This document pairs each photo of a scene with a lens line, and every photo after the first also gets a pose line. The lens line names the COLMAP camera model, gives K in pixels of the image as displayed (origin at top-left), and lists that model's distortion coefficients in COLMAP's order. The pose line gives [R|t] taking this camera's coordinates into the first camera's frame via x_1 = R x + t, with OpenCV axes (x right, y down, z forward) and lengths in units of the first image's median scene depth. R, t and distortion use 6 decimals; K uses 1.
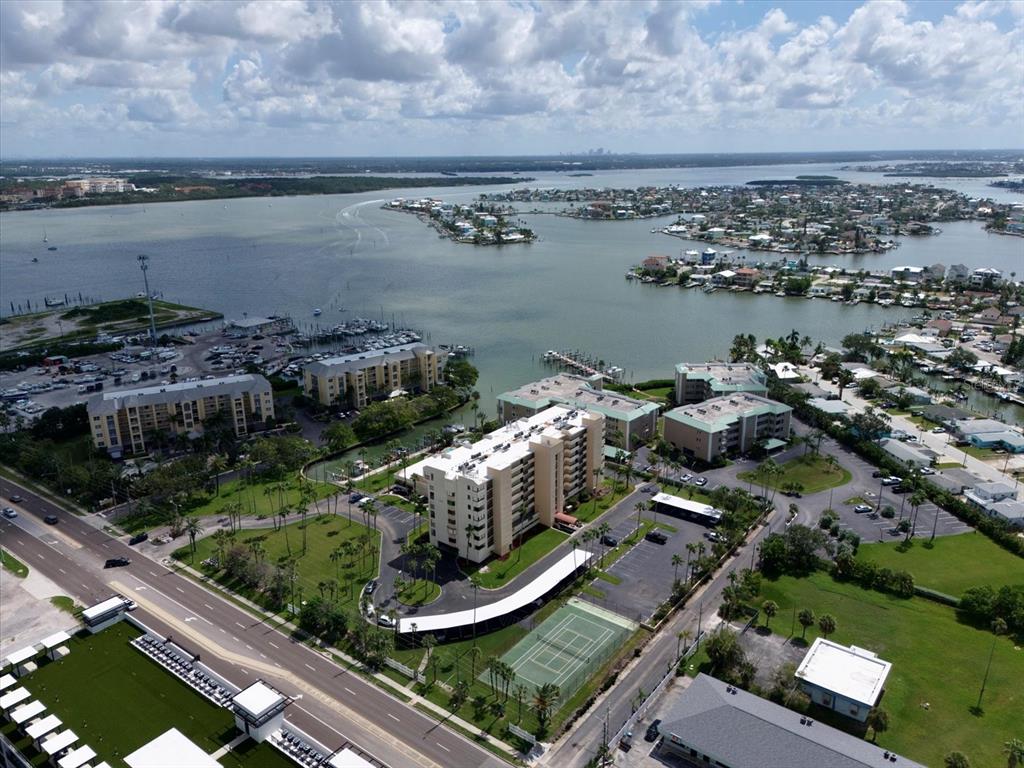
lens RADIAL K [[756.4, 0, 503.9], [0, 756.4, 394.7], [0, 0, 1]] dist [0.071113, -0.061463]
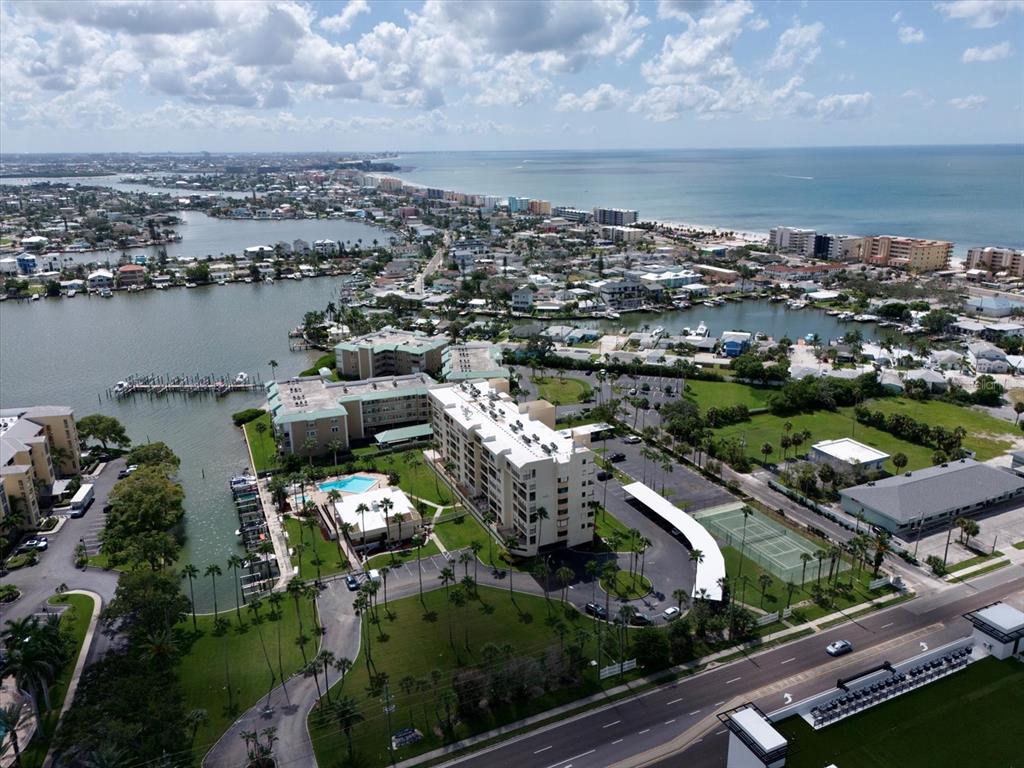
lens RADIAL K [[756.4, 0, 516.4], [0, 756.4, 378.6], [0, 0, 1]] dist [0.071113, -0.061463]
pose [[0.460676, -0.253990, 0.850451, -0.548335], [0.274845, 0.951906, 0.135410, -0.077245], [-0.843942, 0.171362, 0.508327, 0.393539]]
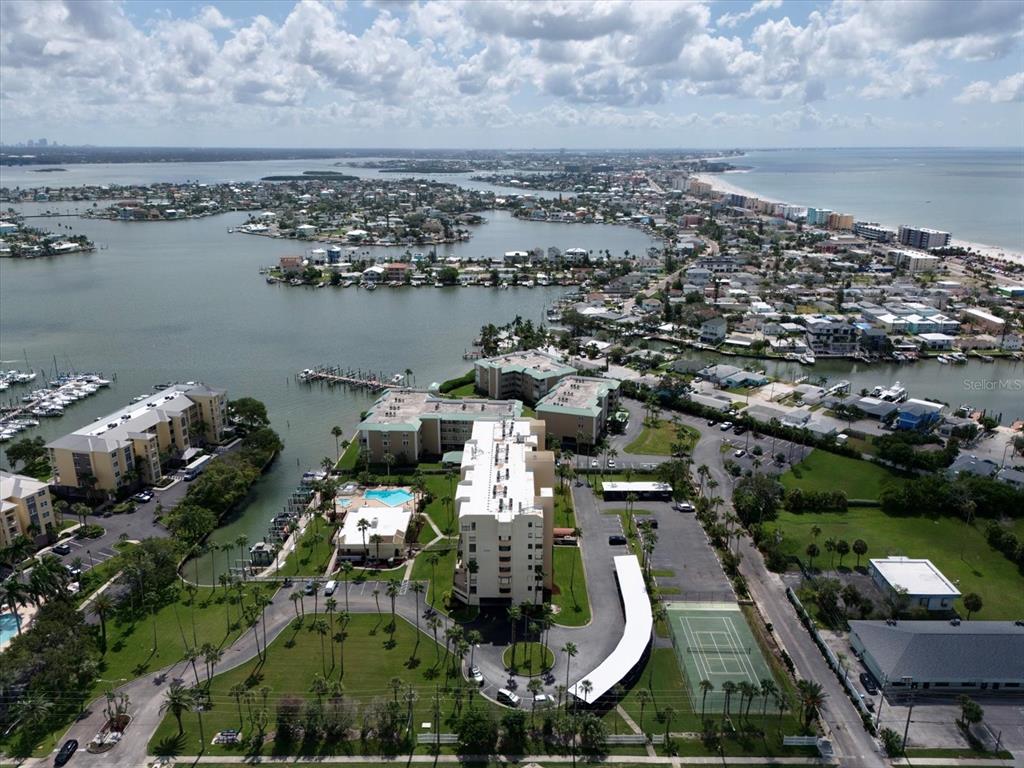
lens RADIAL K [[756.4, 0, 513.8], [0, 756.4, 391.5], [0, 0, 1]] dist [0.071113, -0.061463]
pose [[0.795669, -0.178326, 0.578888, -0.365108], [0.177302, 0.982391, 0.058926, -0.058002], [-0.579202, 0.055752, 0.813275, 0.184408]]
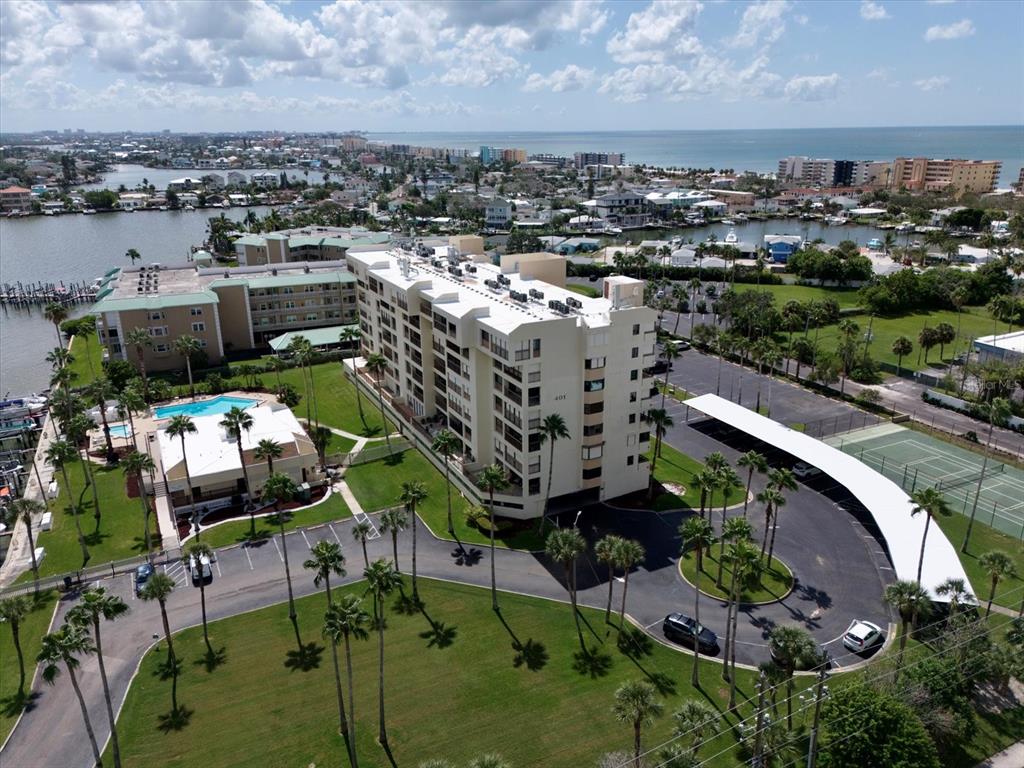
lens RADIAL K [[756.4, 0, 509.4], [0, 756.4, 376.1], [0, 0, 1]] dist [0.071113, -0.061463]
pose [[0.431376, -0.269686, 0.860921, -0.314969], [0.280359, 0.947100, 0.156205, 0.038282], [-0.857504, 0.173984, 0.484165, 0.565492]]
